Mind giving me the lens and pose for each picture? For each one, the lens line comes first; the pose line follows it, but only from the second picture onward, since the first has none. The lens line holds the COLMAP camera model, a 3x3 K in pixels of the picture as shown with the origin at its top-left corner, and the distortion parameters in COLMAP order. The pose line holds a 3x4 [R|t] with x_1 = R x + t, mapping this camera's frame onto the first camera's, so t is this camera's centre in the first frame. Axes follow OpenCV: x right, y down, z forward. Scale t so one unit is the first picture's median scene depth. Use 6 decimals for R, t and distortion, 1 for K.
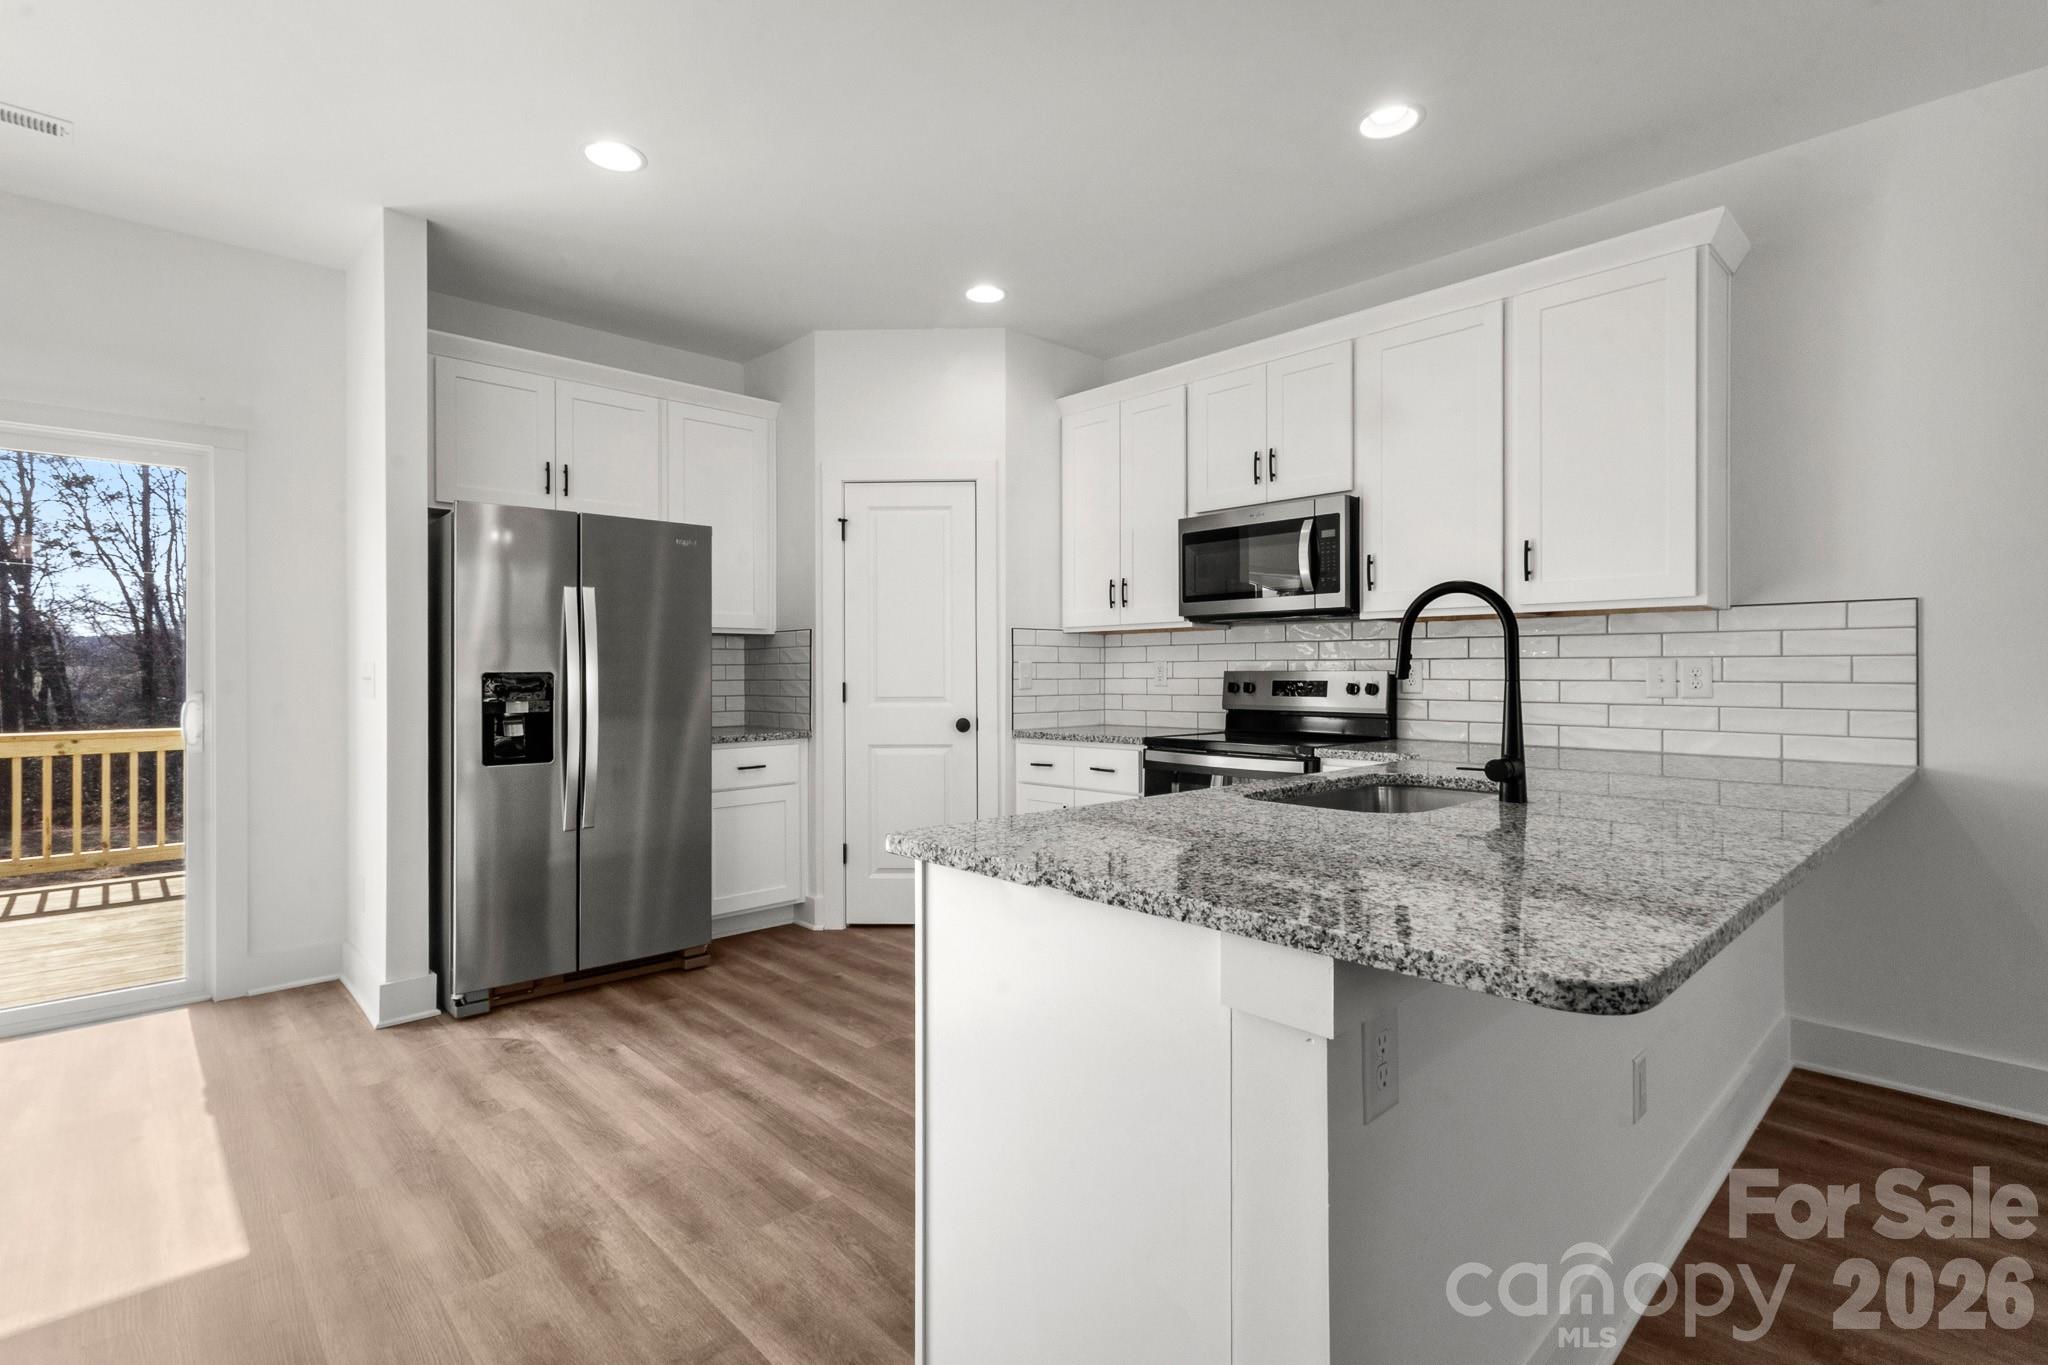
lens RADIAL K [[938.7, 0, 998.3], [0, 938.7, 666.5], [0, 0, 1]] dist [-0.004532, 0.001598]
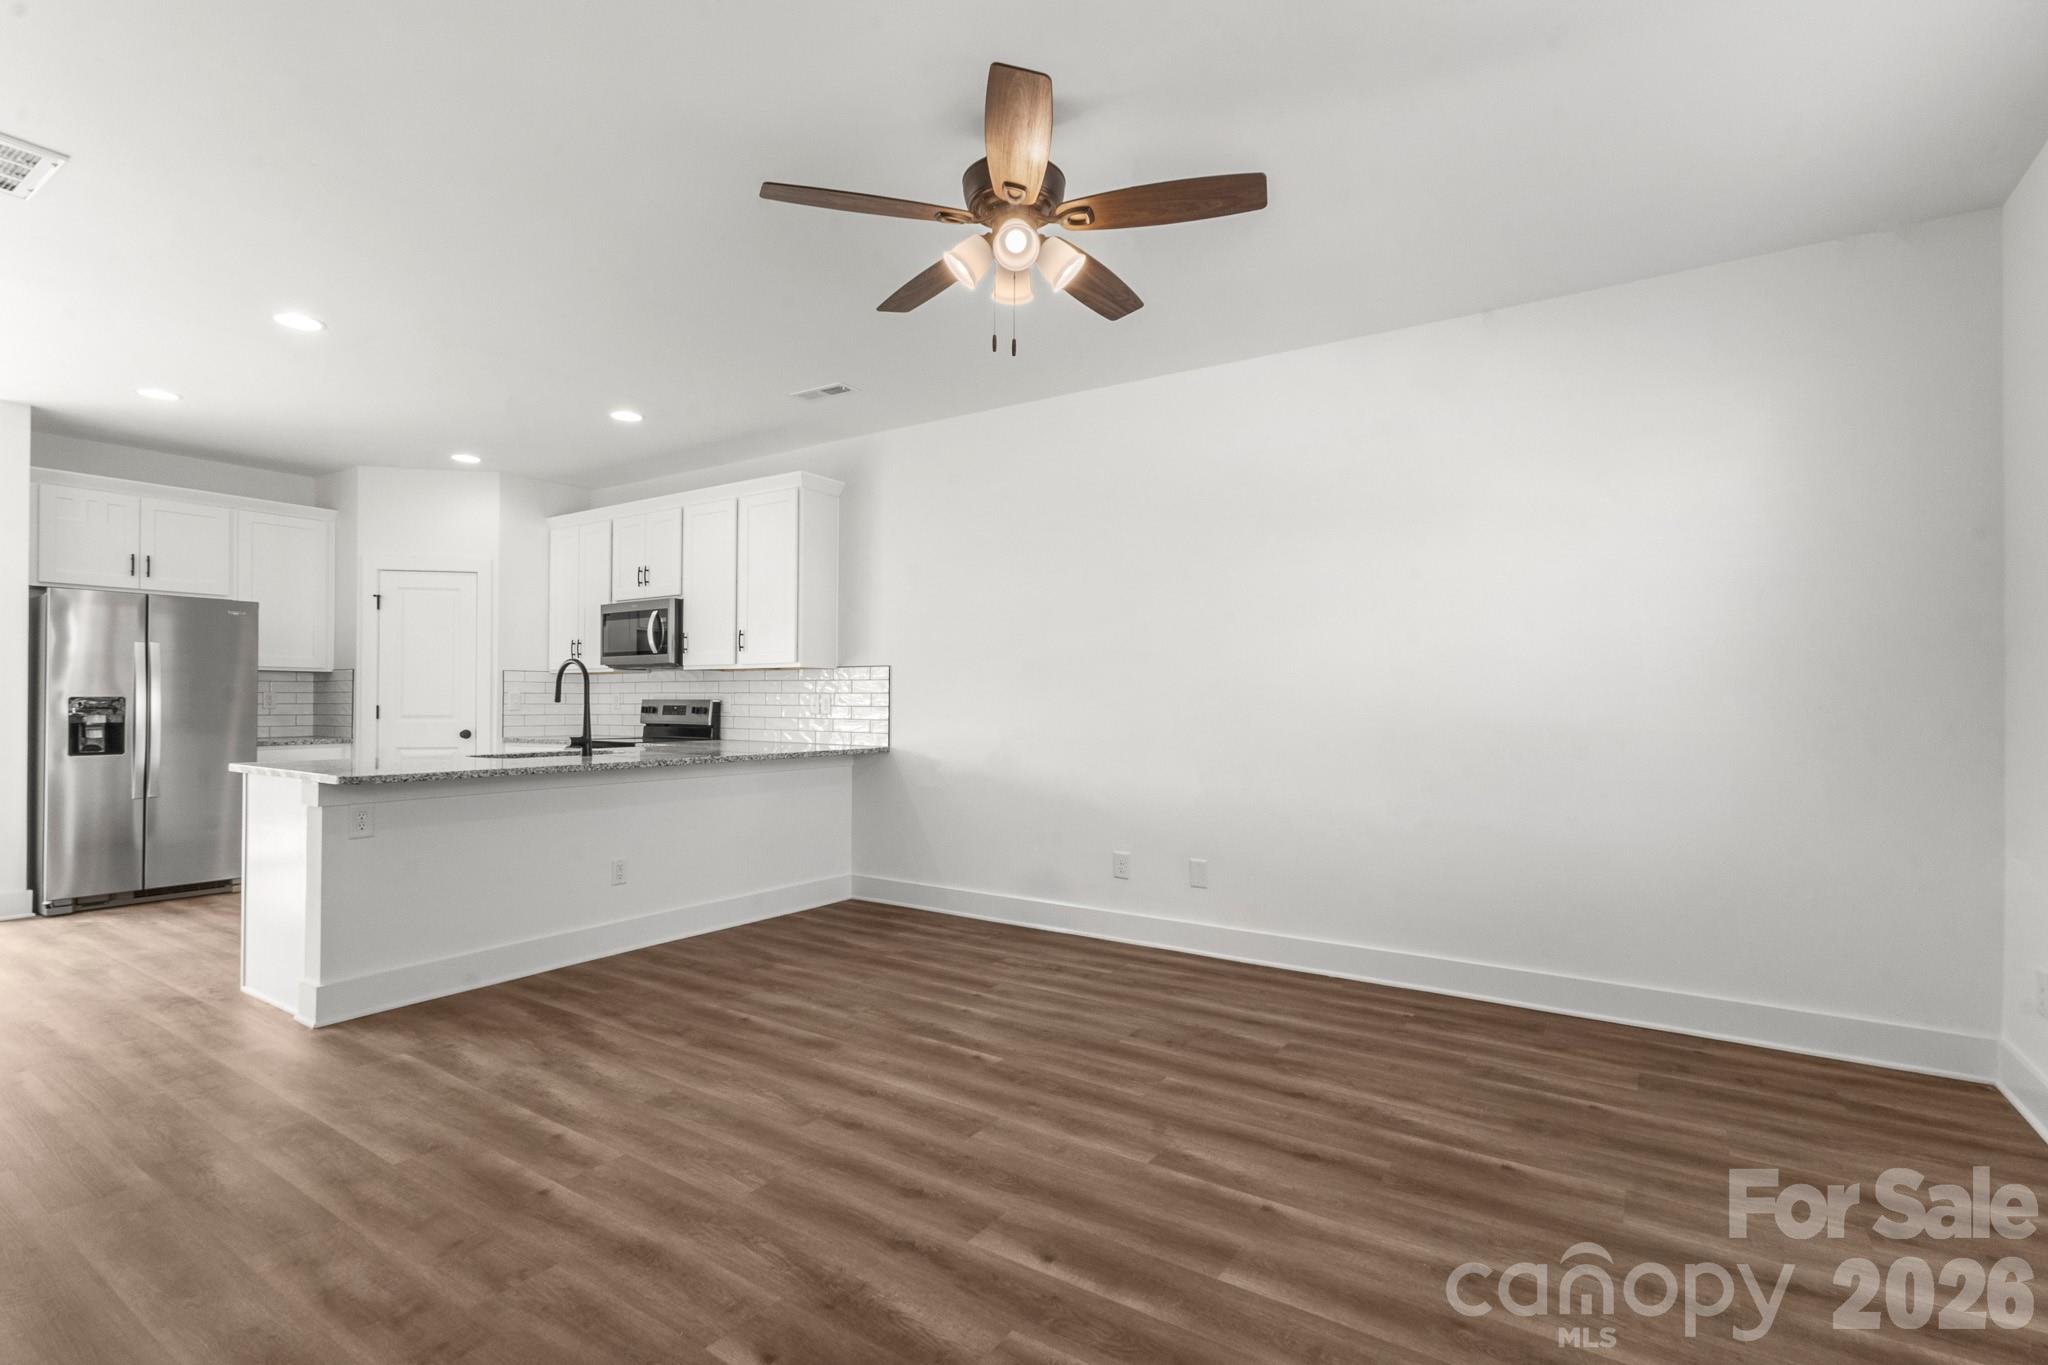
lens RADIAL K [[938.7, 0, 1022.5], [0, 938.7, 700.8], [0, 0, 1]] dist [-0.004532, 0.001598]
pose [[0.973468, 0.006401, 0.228732, 0.600451], [-0.007312, 0.999968, 0.003134, -0.003151], [-0.228704, -0.004723, 0.973484, -0.827178]]
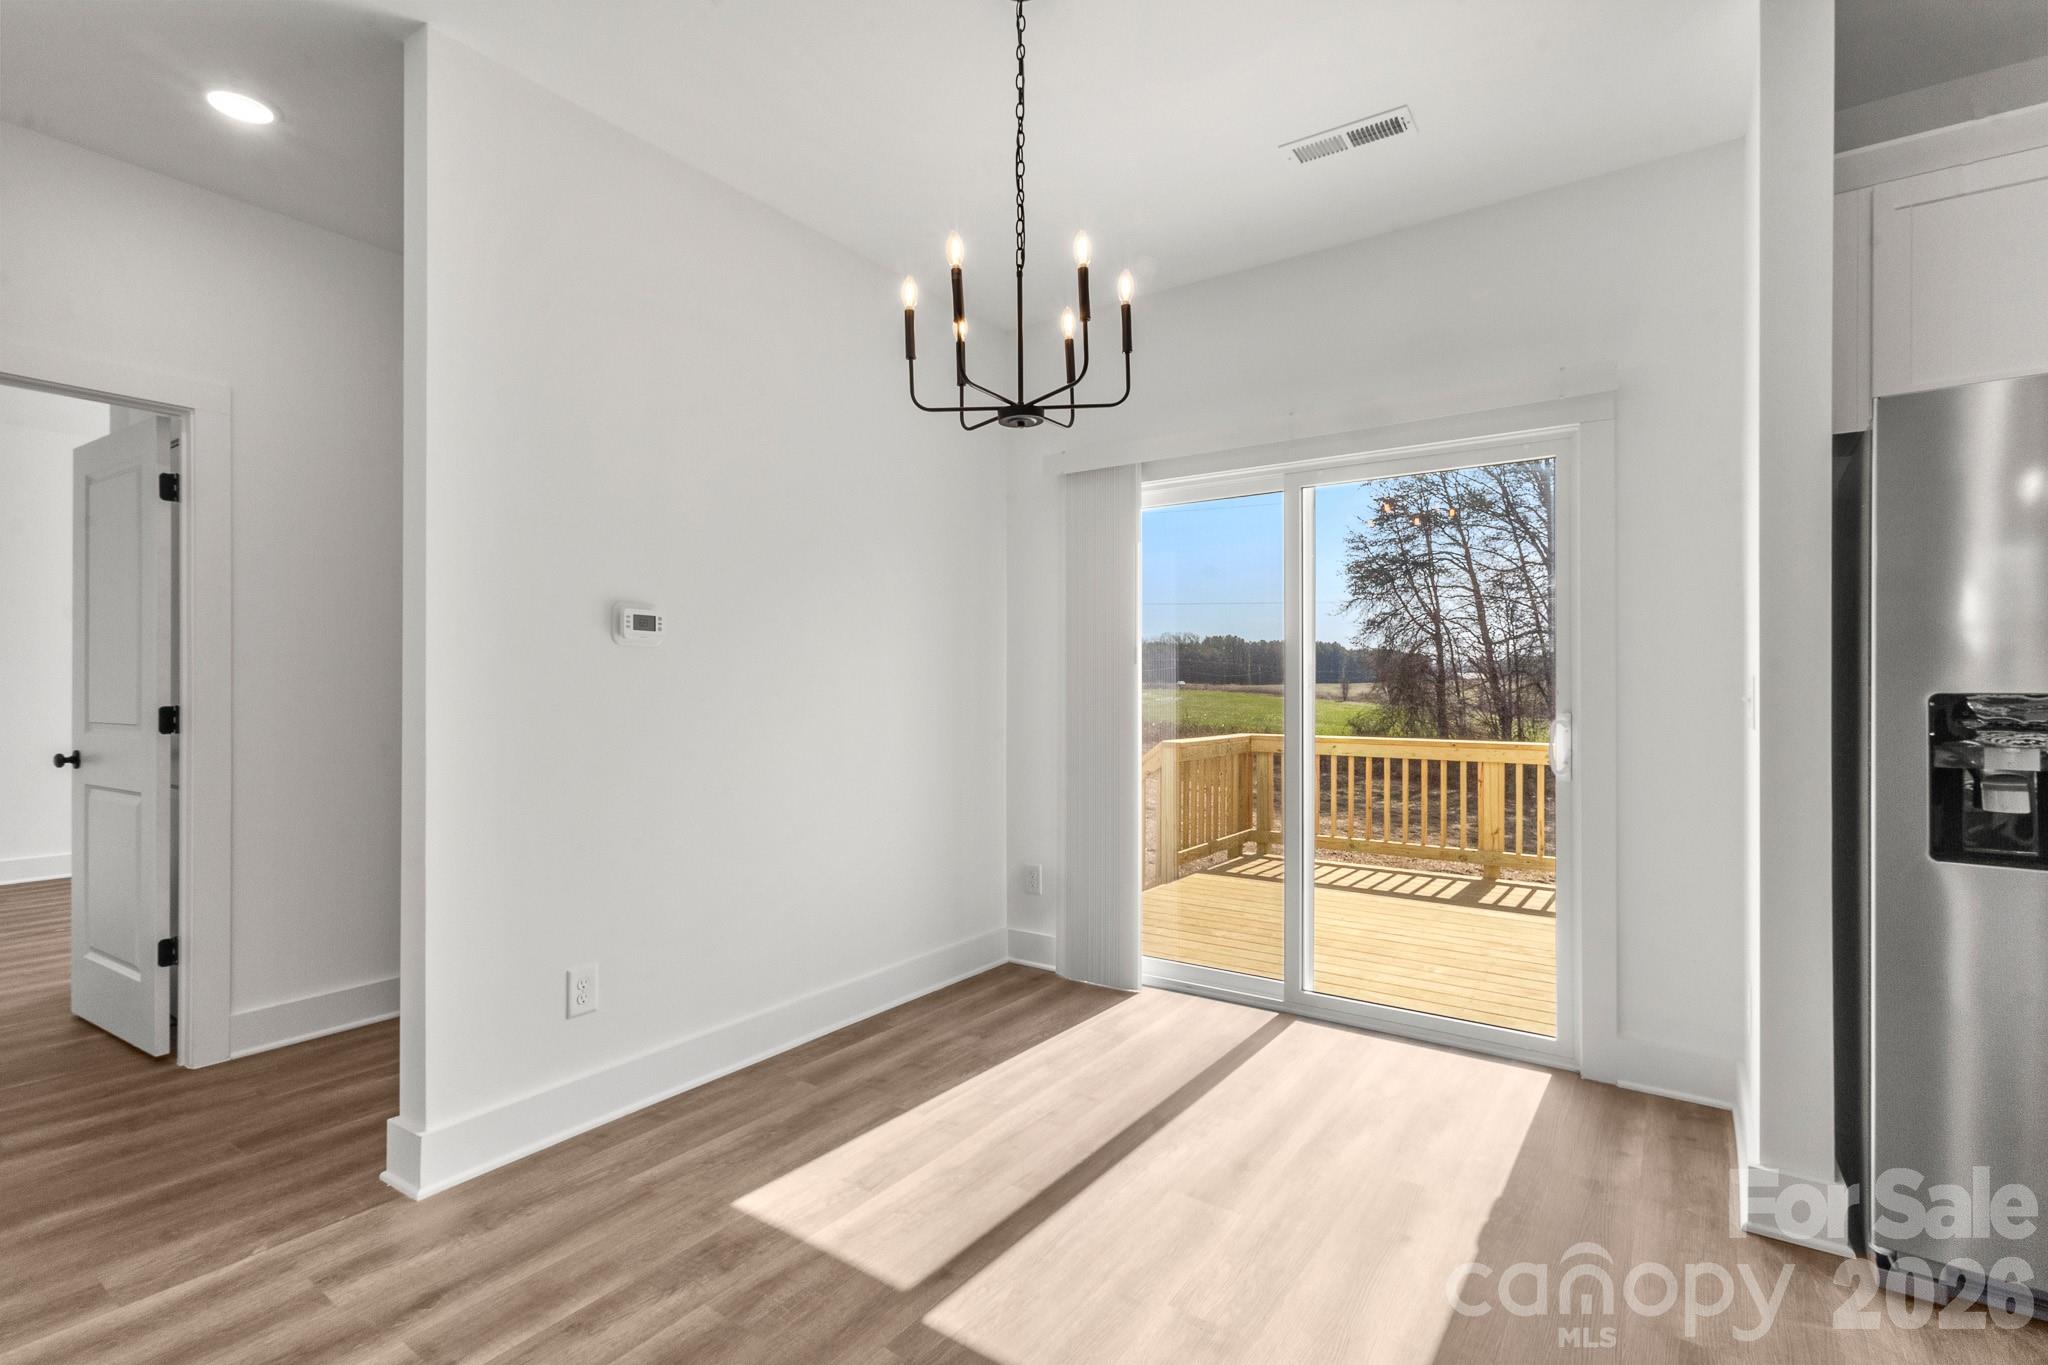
lens RADIAL K [[938.7, 0, 1040.9], [0, 938.7, 672.8], [0, 0, 1]] dist [-0.004532, 0.001598]
pose [[0.210734, -0.012643, -0.977462, -0.102296], [0.001210, 0.999919, -0.012673, 0.000476], [0.977543, 0.001488, 0.210732, 0.332608]]
